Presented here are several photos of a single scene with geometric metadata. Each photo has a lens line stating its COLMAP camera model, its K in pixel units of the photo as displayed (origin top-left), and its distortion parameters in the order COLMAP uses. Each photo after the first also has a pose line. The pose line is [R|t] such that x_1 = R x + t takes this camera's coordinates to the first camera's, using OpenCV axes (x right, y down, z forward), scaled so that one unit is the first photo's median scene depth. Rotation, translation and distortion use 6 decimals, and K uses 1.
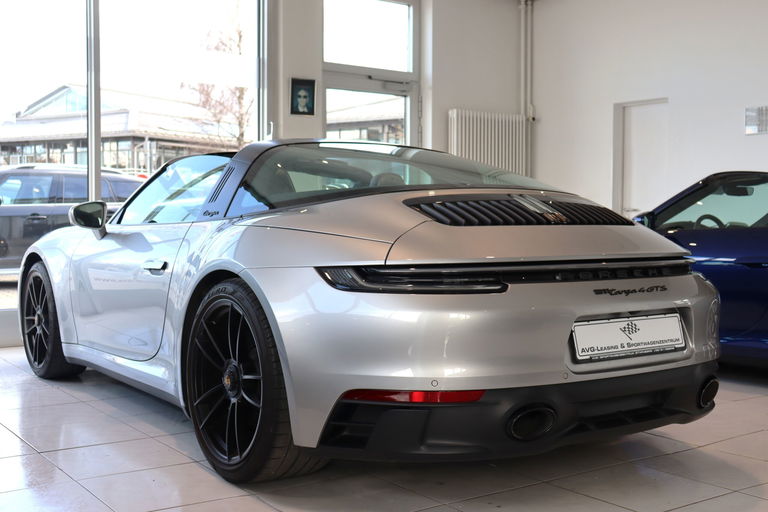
lens RADIAL K [[971.6, 0, 382.9], [0, 971.6, 254.7], [0, 0, 1]] dist [0.021235, 0.000000]
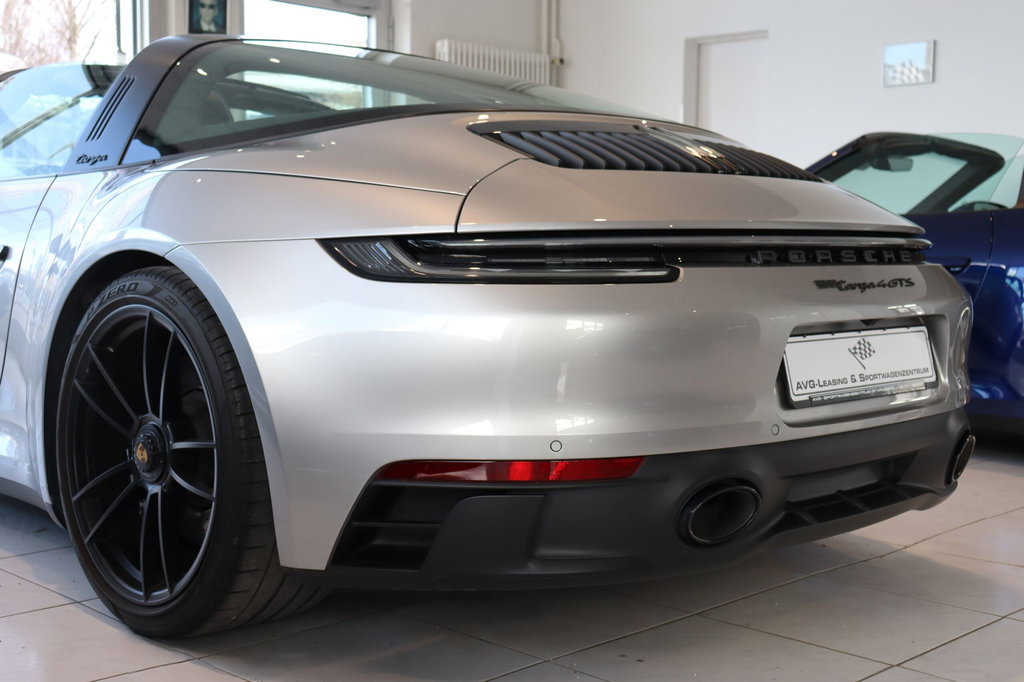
lens RADIAL K [[1370.2, 0, 515.3], [0, 1370.2, 337.7], [0, 0, 1]] dist [0.059256, 0.000000]
pose [[0.985483, -0.003647, 0.169736, -0.084075], [-0.002322, 0.999386, 0.034954, 0.037065], [-0.169759, -0.034841, 0.984870, 0.204084]]
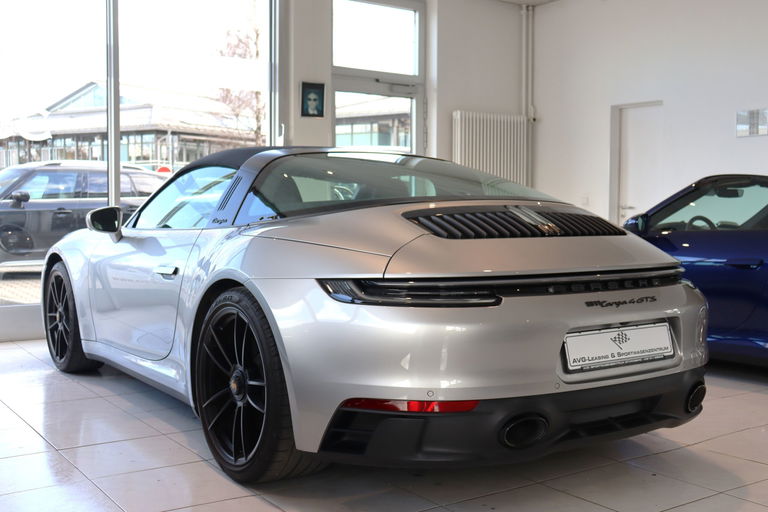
lens RADIAL K [[922.0, 0, 383.6], [0, 922.0, 253.2], [0, 0, 1]] dist [-0.007398, 0.000000]
pose [[0.999930, 0.001228, -0.011778, 0.012259], [-0.001049, 0.999885, 0.015152, -0.027092], [0.011795, -0.015138, 0.999816, 0.016076]]
